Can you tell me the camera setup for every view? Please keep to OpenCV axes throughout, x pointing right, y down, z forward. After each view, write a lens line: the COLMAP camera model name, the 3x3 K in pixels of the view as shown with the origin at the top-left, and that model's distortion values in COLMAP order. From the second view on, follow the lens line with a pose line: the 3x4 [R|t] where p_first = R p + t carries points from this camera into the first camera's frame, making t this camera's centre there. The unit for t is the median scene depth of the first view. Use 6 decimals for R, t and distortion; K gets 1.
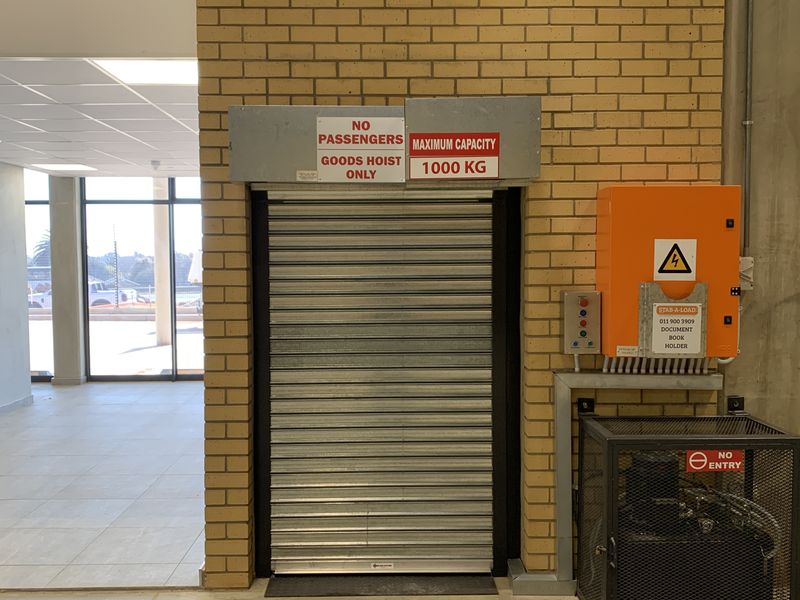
lens RADIAL K [[814.3, 0, 399.6], [0, 814.3, 306.2], [0, 0, 1]] dist [0.040135, 0.000000]
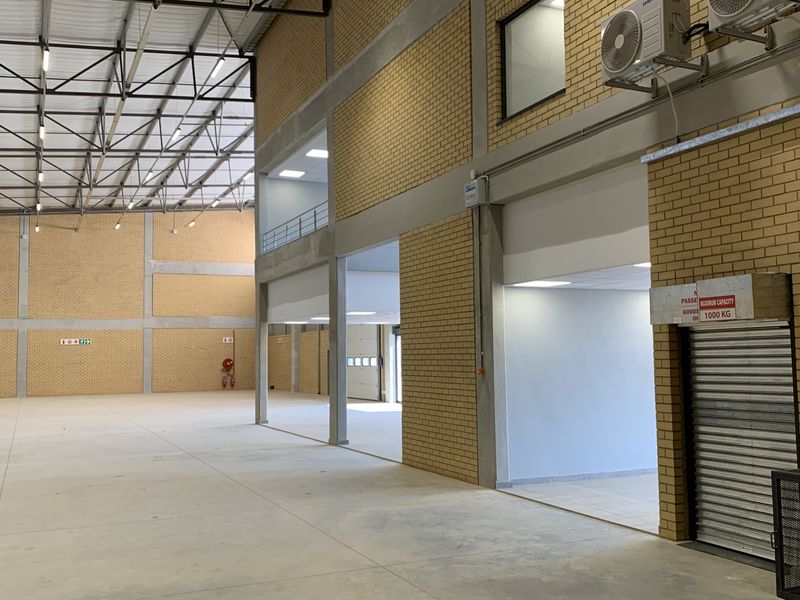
lens RADIAL K [[814.3, 0, 408.4], [0, 814.3, 297.7], [0, 0, 1]] dist [0.040135, 0.000000]
pose [[0.407477, -0.065295, -0.910878, 1.403169], [-0.047931, 0.994537, -0.092734, -0.001985], [0.911957, 0.081446, 0.402121, -0.373088]]
